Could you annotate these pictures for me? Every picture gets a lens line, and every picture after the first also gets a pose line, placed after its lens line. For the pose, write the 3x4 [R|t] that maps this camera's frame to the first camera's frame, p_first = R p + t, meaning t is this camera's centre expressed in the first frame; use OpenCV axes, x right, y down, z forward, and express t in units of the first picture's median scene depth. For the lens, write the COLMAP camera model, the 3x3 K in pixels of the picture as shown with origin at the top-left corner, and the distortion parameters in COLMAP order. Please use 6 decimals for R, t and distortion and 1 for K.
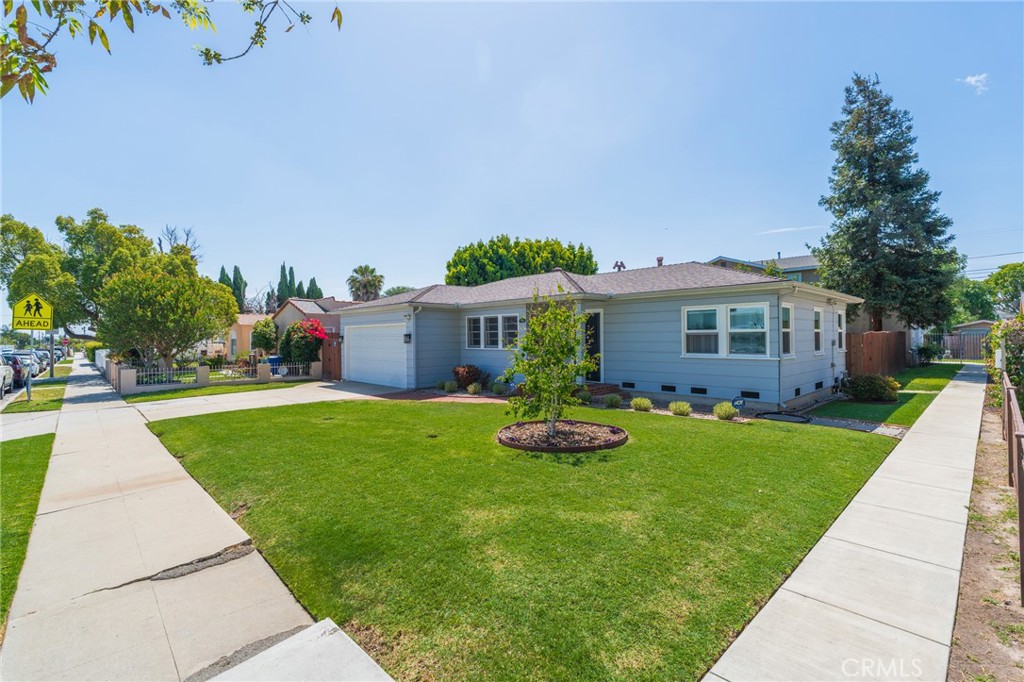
lens RADIAL K [[493.0, 0, 512.0], [0, 493.0, 341.0], [0, 0, 1]] dist [-0.000305, 0.000101]
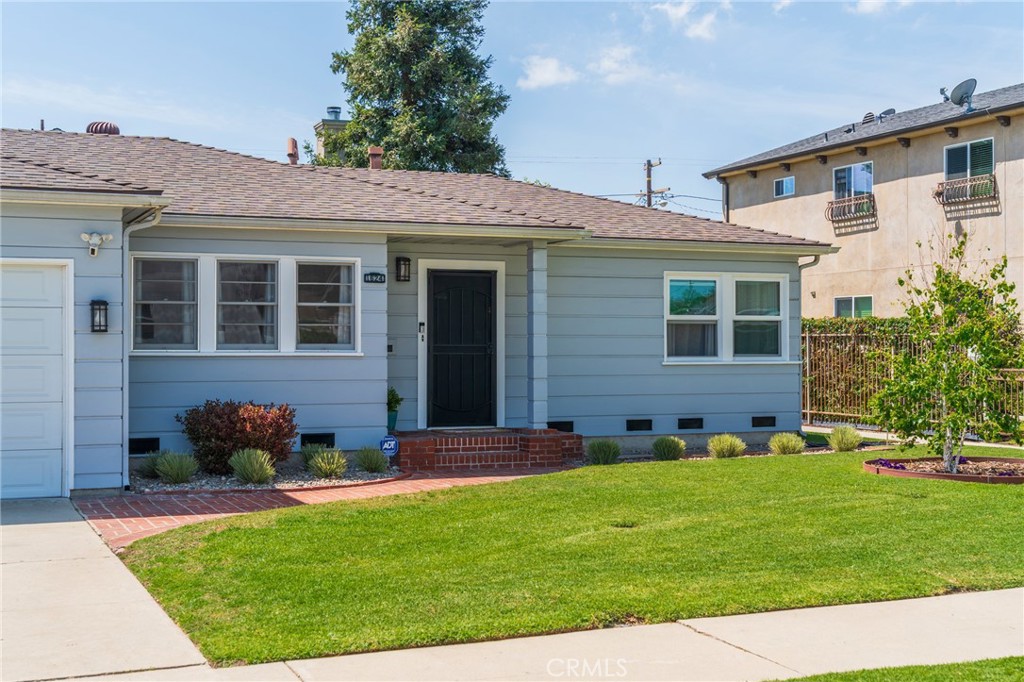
lens RADIAL K [[1326.2, 0, 512.0], [0, 1326.2, 341.0], [0, 0, 1]] dist [-0.021882, -0.017845]
pose [[0.331874, 0.009126, 0.943280, -1.045009], [0.002864, 0.999939, -0.010682, 0.021267], [-0.943319, 0.006247, 0.331827, 0.648547]]
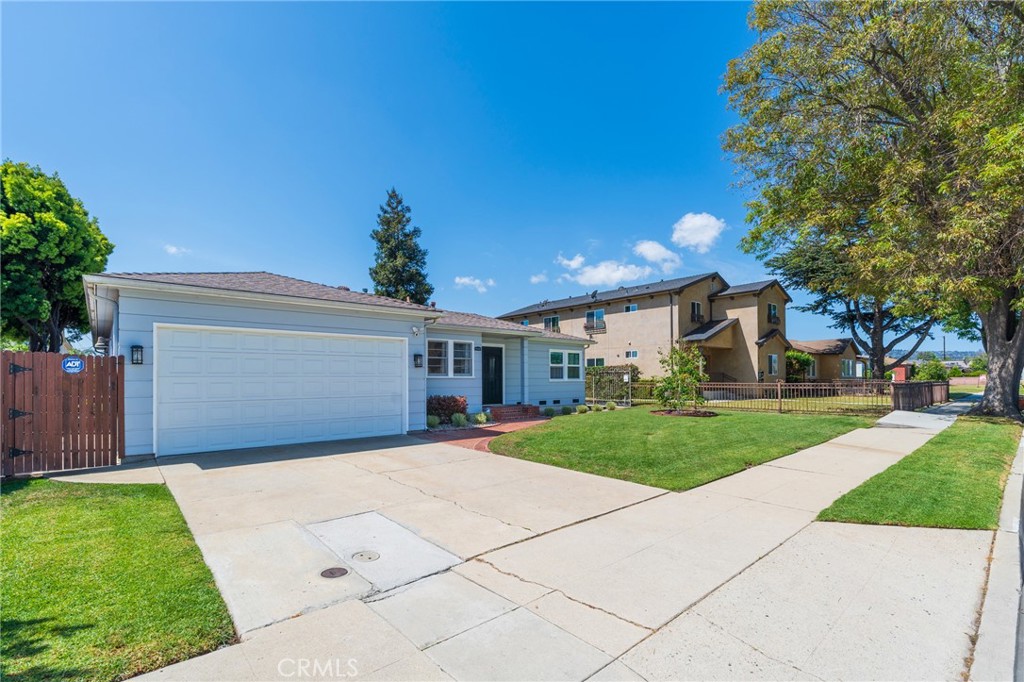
lens RADIAL K [[459.8, 0, 513.9], [0, 459.8, 342.2], [0, 0, 1]] dist [-0.000673, 0.000391]
pose [[0.003595, 0.087300, 0.996176, -1.070370], [0.012365, 0.996102, -0.087338, 0.033584], [-0.999917, 0.012632, 0.002502, 1.065779]]
